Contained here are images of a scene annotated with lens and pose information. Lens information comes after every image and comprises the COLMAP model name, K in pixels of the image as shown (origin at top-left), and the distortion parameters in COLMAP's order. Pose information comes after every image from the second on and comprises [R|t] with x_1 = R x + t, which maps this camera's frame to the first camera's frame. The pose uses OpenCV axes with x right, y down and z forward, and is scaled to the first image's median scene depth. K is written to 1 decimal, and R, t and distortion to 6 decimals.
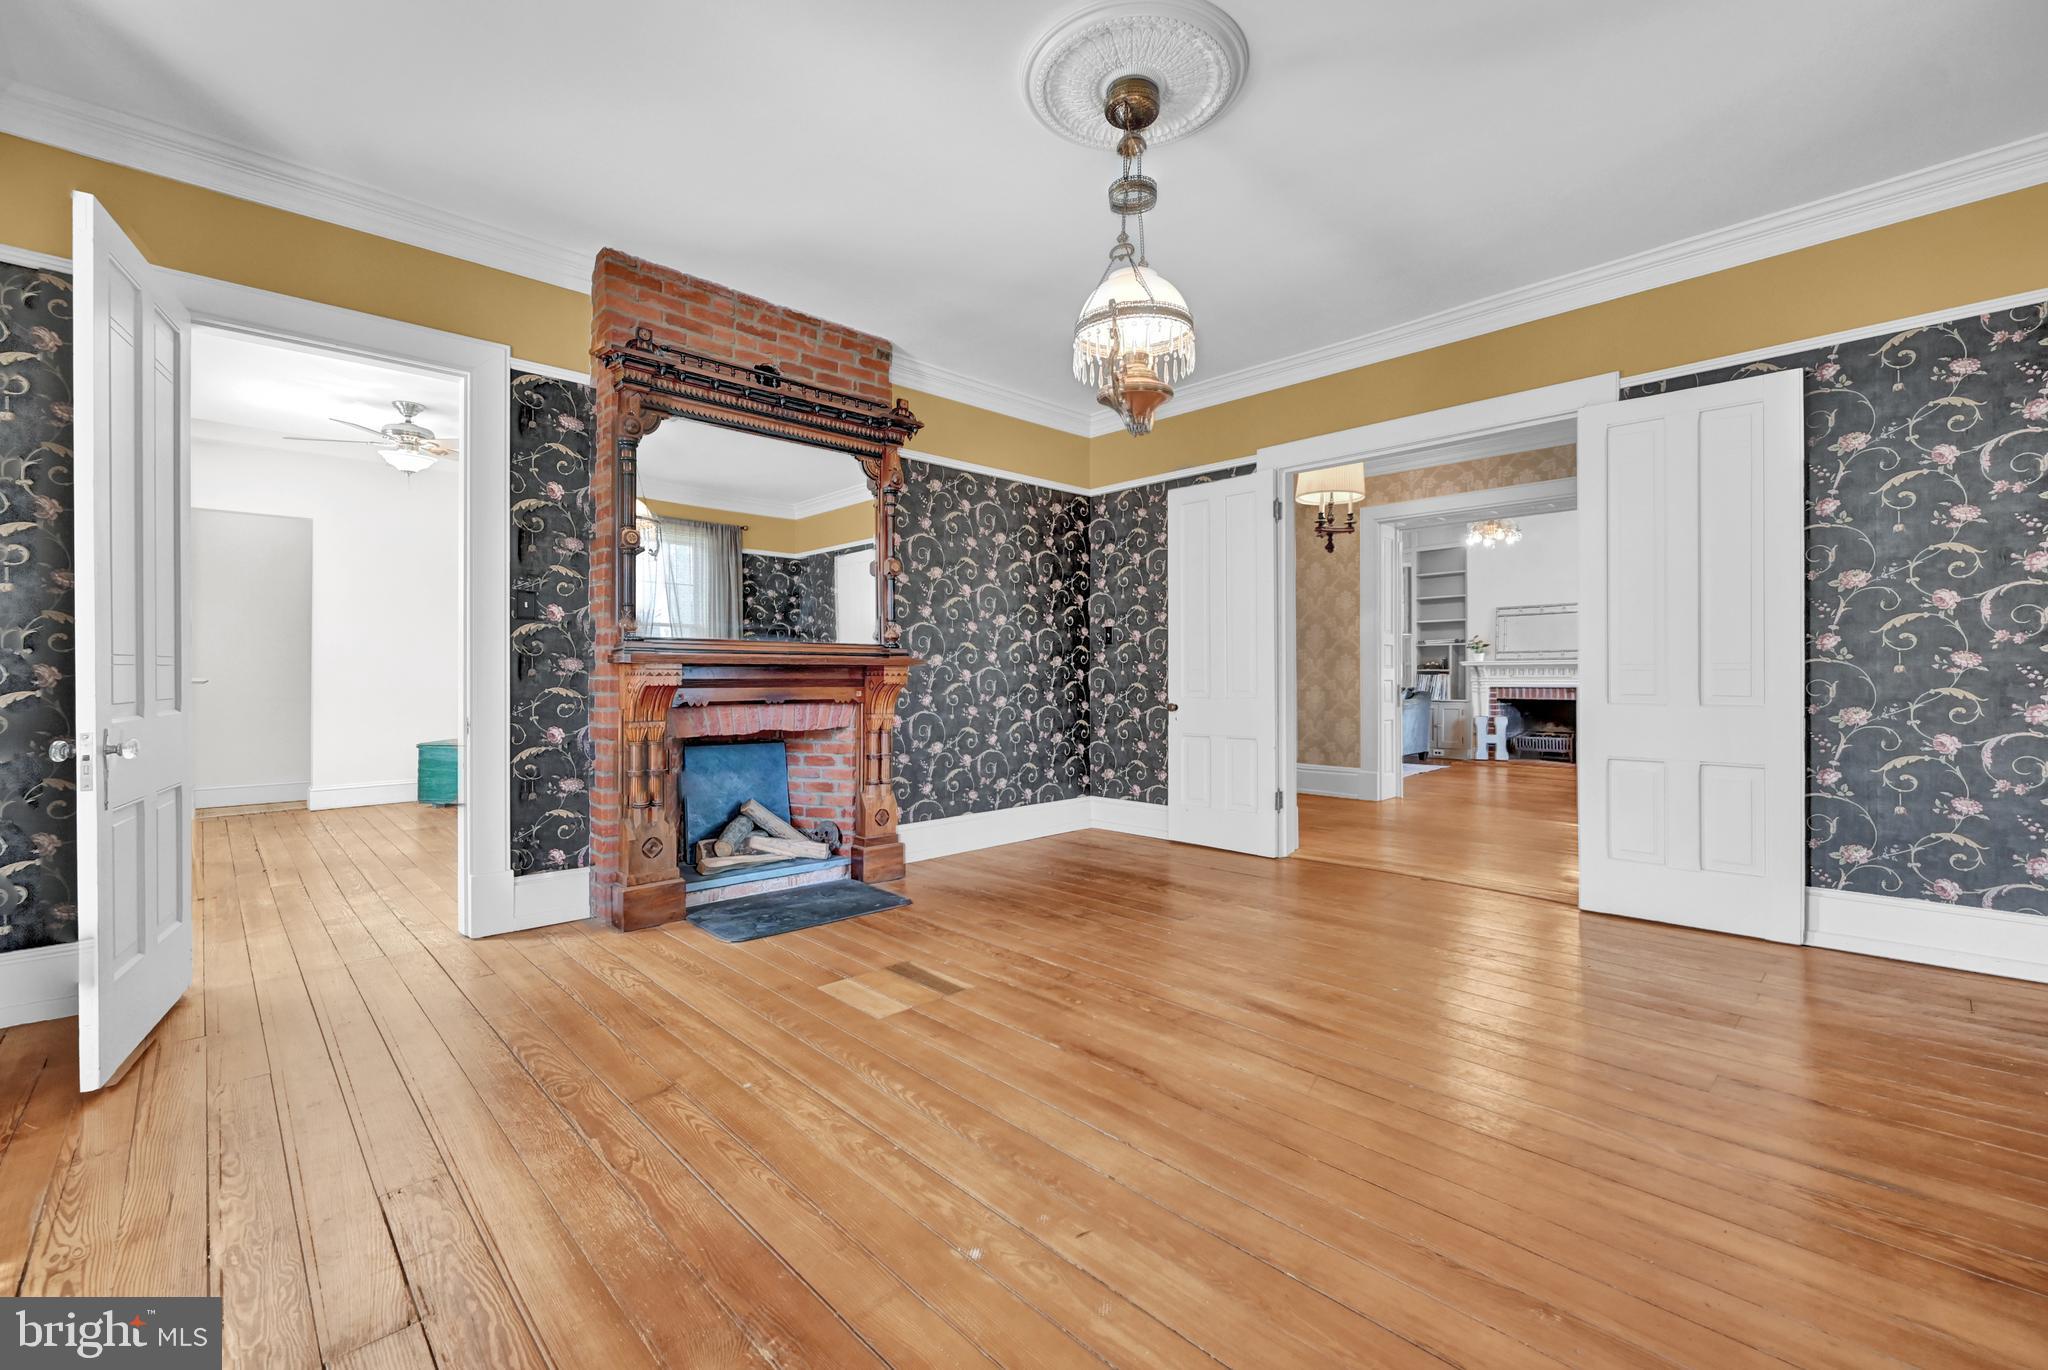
lens RADIAL K [[847.5, 0, 1016.5], [0, 847.5, 669.5], [0, 0, 1]] dist [-0.001642, 0.001065]
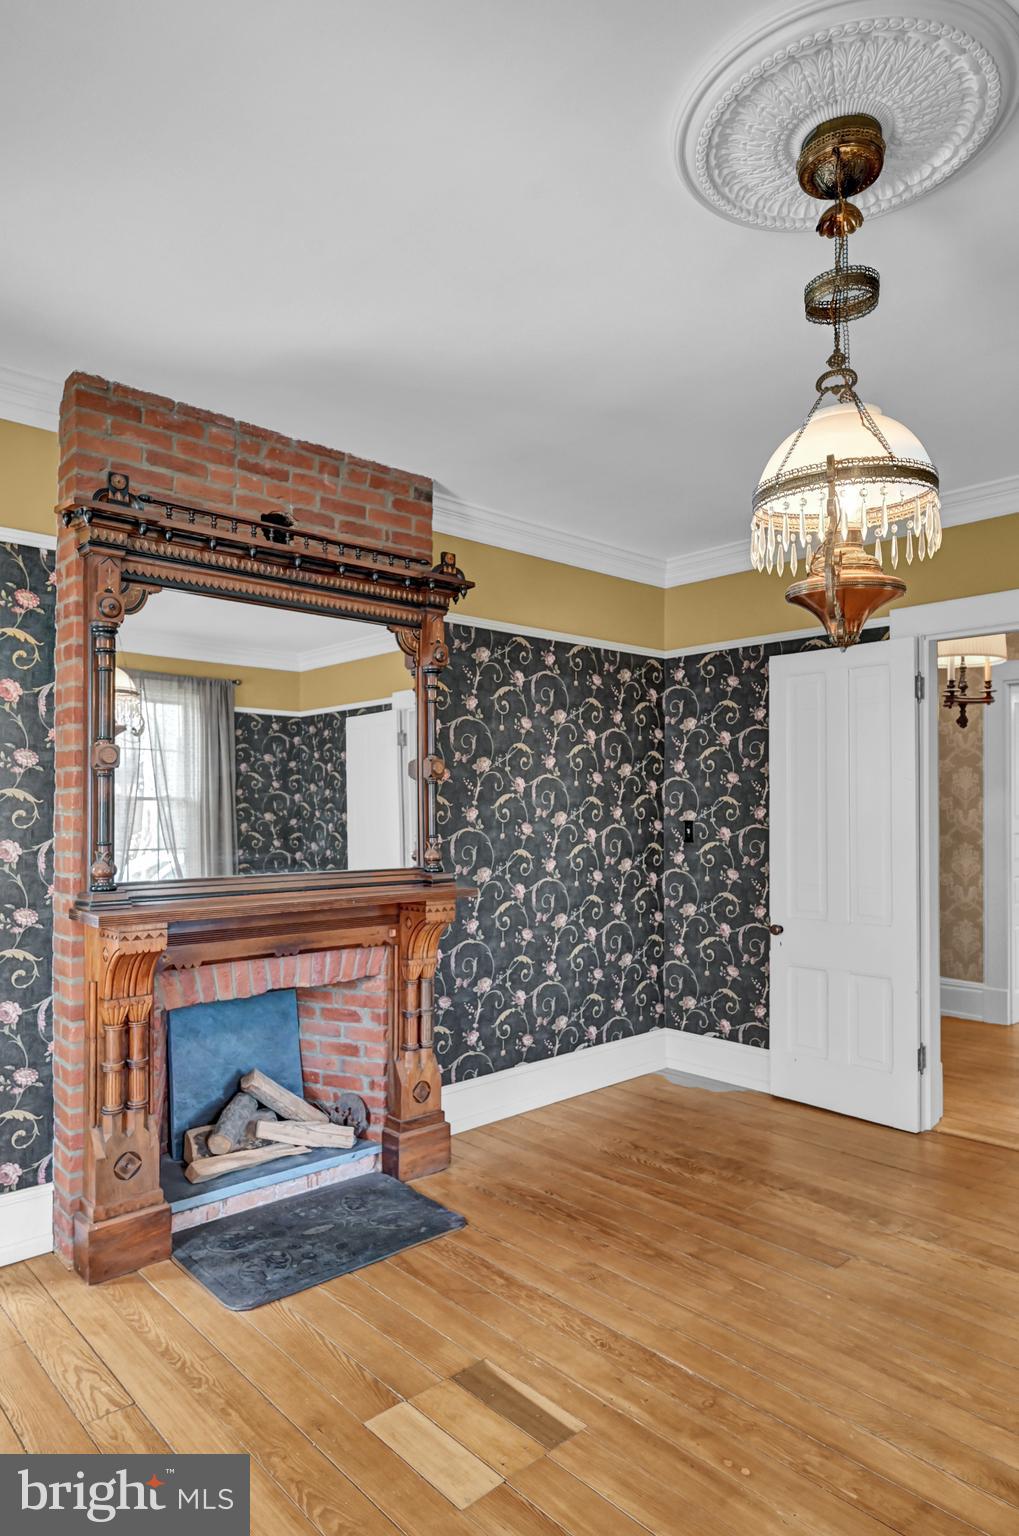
lens RADIAL K [[920.2, 0, 509.2], [0, 920.2, 798.2], [0, 0, 1]] dist [-0.005084, -0.001230]
pose [[0.999901, 0.001061, -0.014059, -0.072601], [-0.001090, 0.999997, -0.002104, -0.100324], [0.014057, 0.002119, 0.999899, 0.170425]]
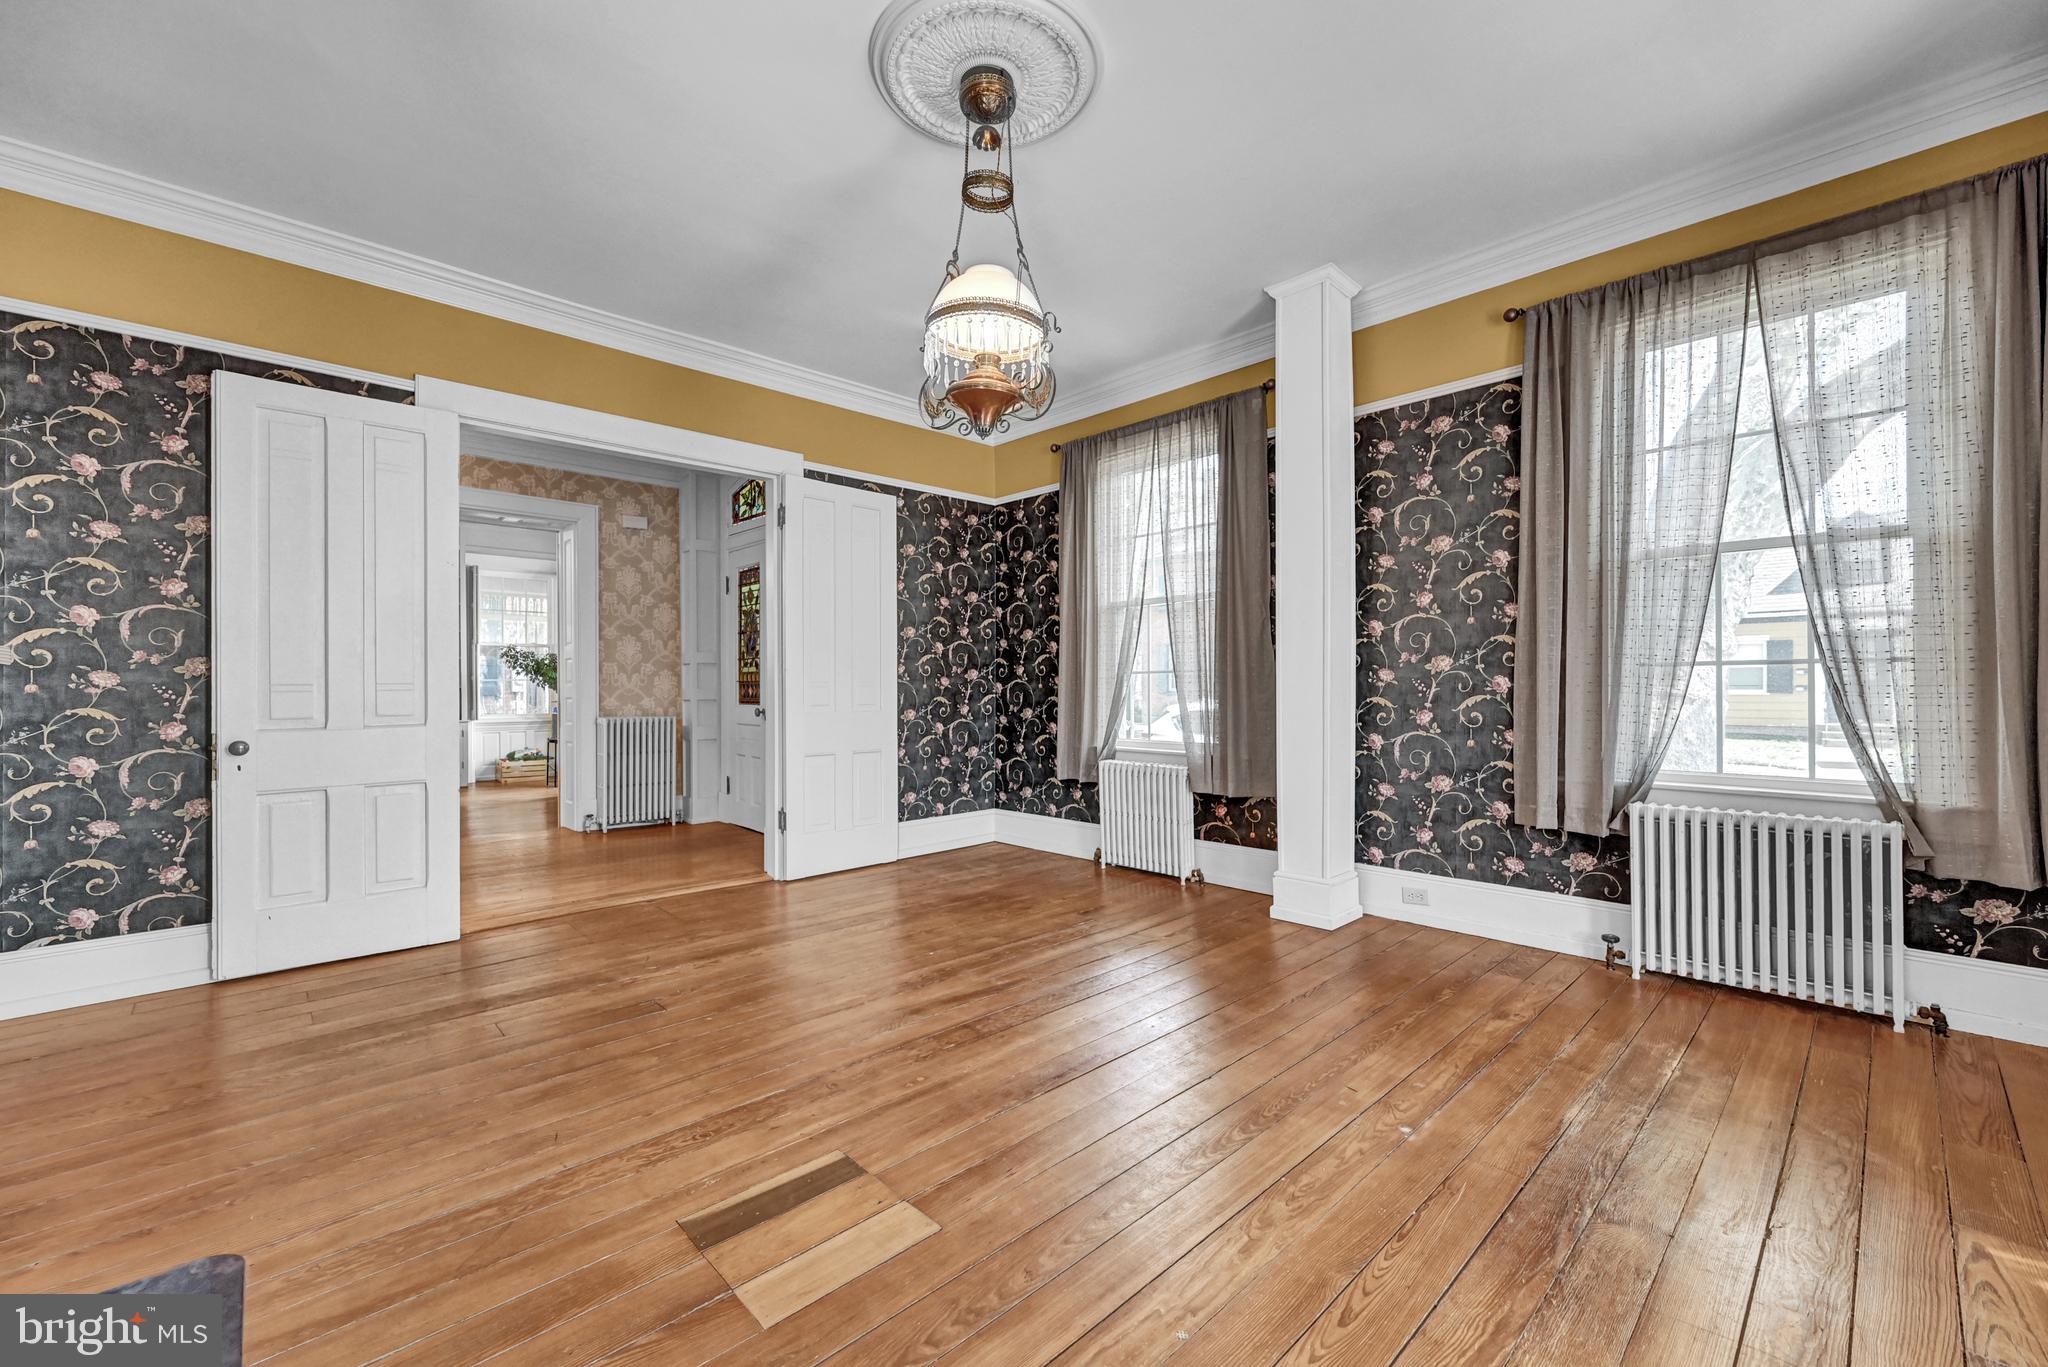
lens RADIAL K [[847.5, 0, 1014.9], [0, 847.5, 681.1], [0, 0, 1]] dist [-0.001642, 0.001065]
pose [[-0.001698, 0.009707, 0.999951, -0.515585], [-0.001485, 0.999952, -0.009710, 0.004284], [-0.999997, -0.001502, -0.001683, 0.608086]]
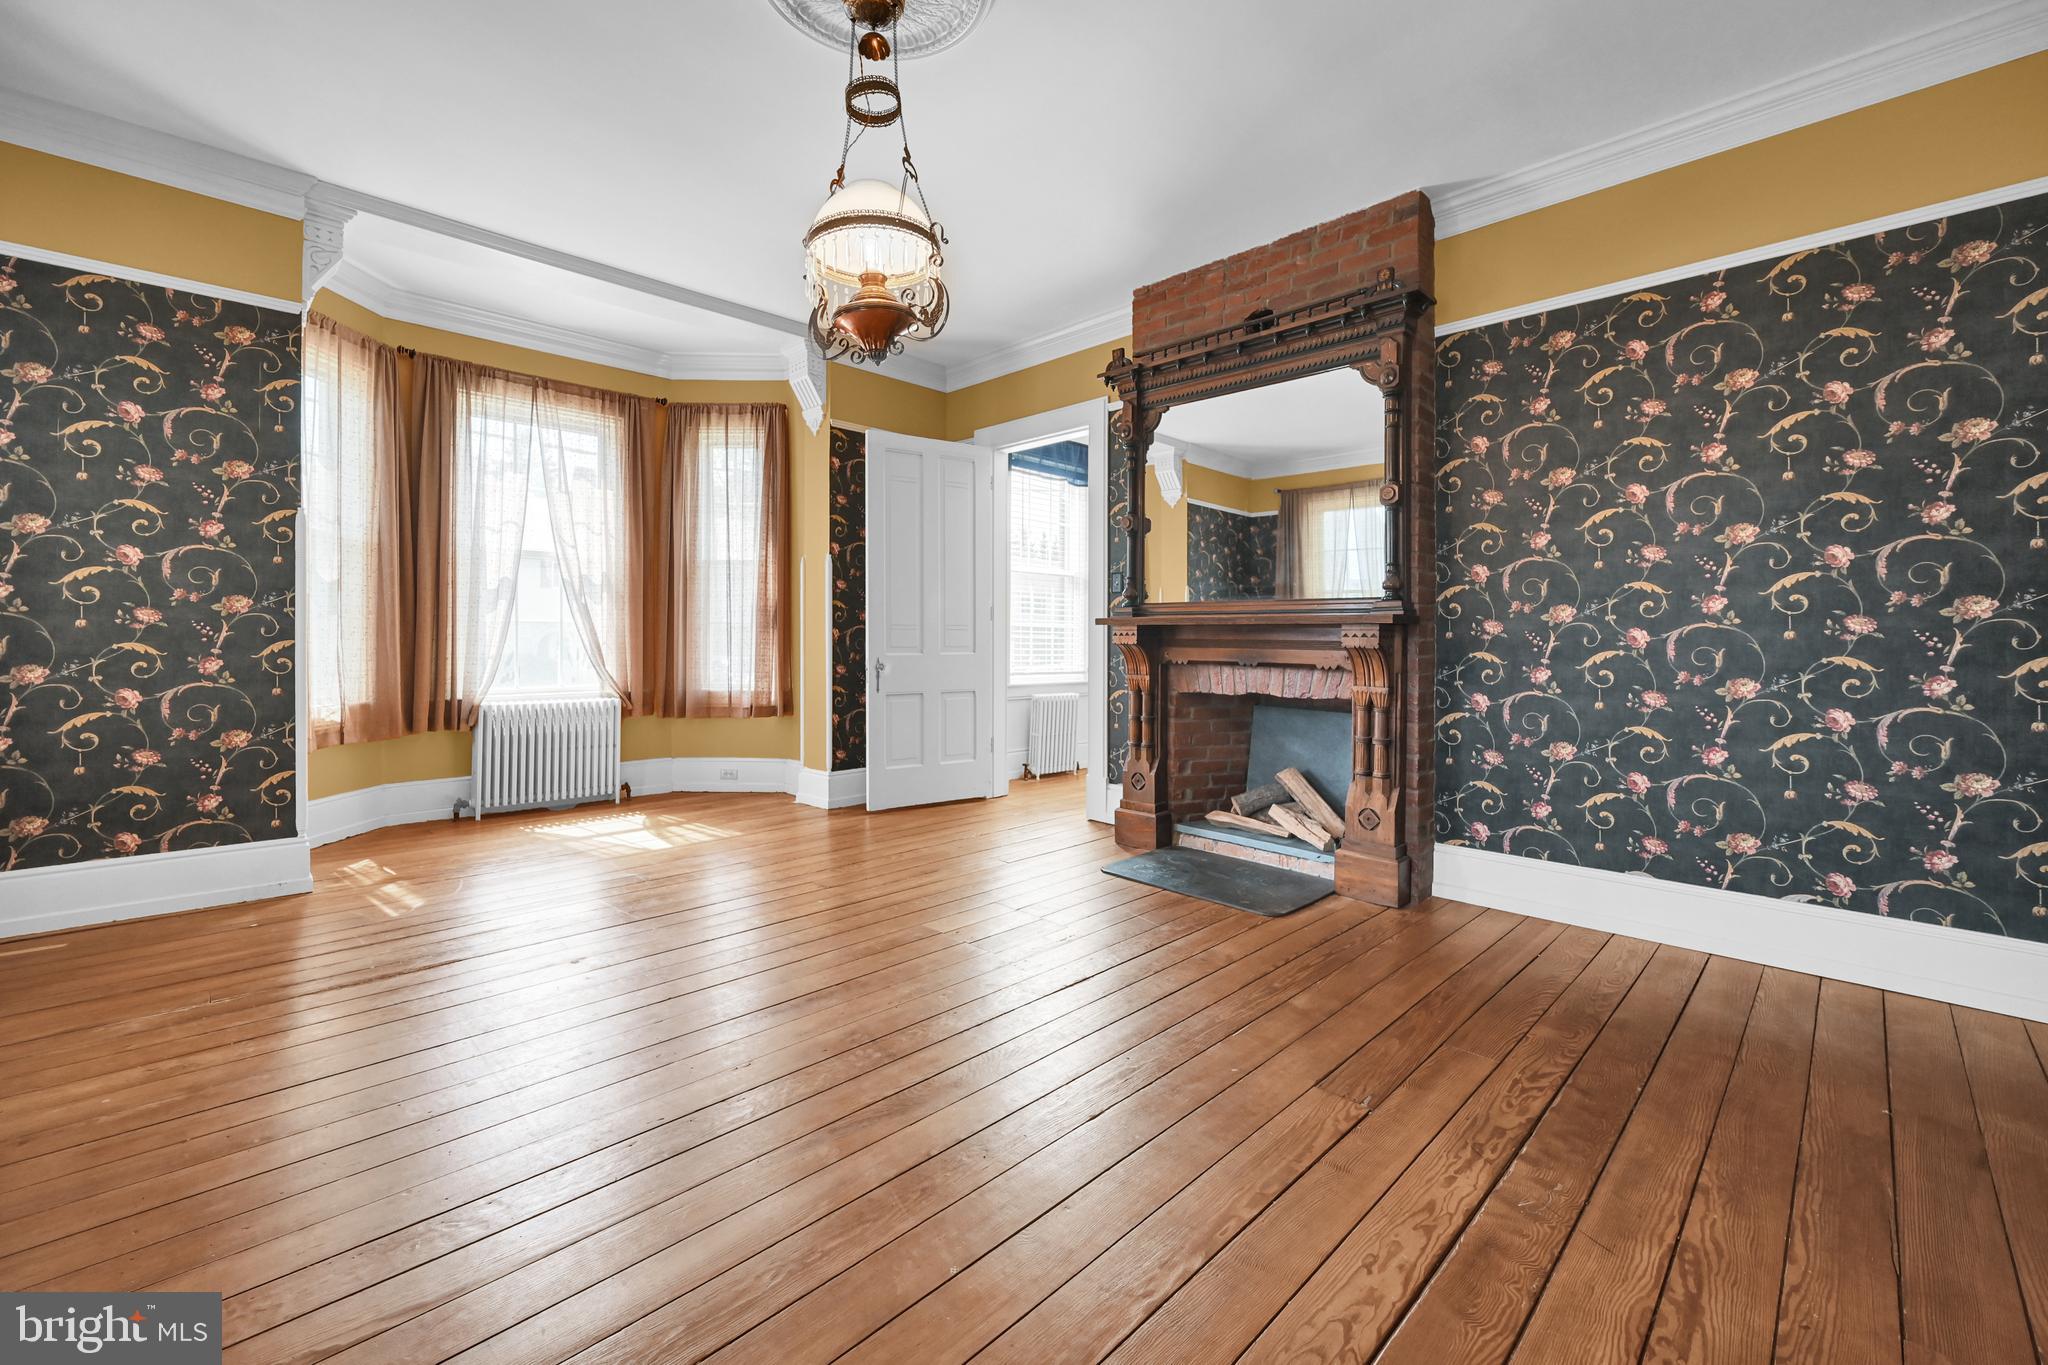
lens RADIAL K [[847.5, 0, 1026.2], [0, 847.5, 630.9], [0, 0, 1]] dist [-0.001642, 0.001065]
pose [[0.034056, -0.005408, -0.999405, 0.656306], [0.002340, 0.999983, -0.005332, 0.005361], [0.999417, -0.002157, 0.034068, 0.710344]]
